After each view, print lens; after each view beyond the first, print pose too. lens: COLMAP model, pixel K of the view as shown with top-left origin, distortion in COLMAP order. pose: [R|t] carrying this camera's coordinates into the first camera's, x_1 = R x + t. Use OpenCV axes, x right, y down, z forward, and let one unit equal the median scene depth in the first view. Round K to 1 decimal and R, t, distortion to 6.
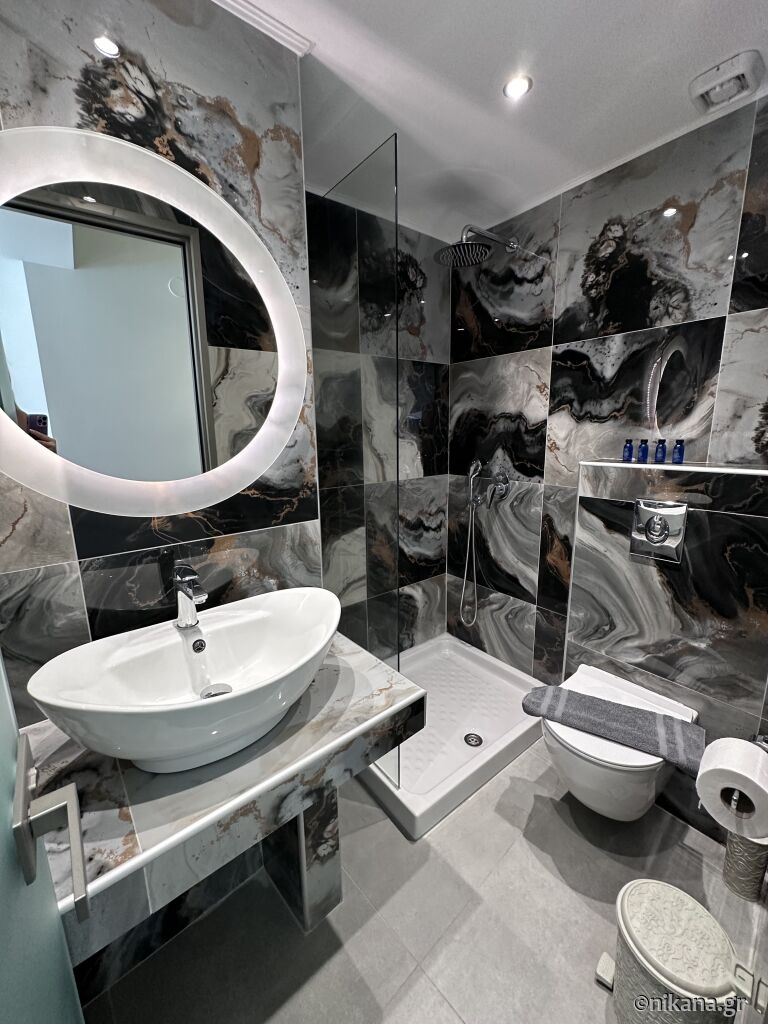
lens RADIAL K [[409.4, 0, 384.0], [0, 409.4, 512.0], [0, 0, 1]] dist [0.010421, -0.000445]
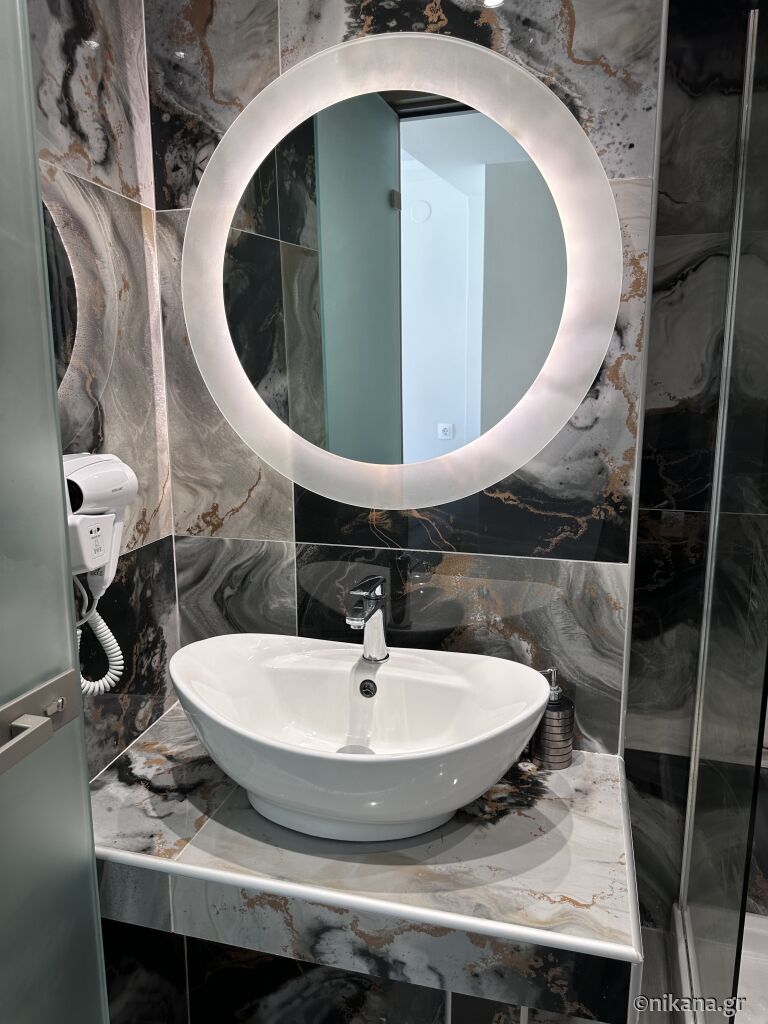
lens RADIAL K [[733.2, 0, 384.0], [0, 733.2, 512.0], [0, 0, 1]] dist [0.108730, -0.138701]
pose [[0.573357, 0.164622, -0.802597, 0.575926], [-0.170436, 0.982141, 0.079694, -0.096712], [0.801382, 0.091098, 0.591175, 0.206892]]
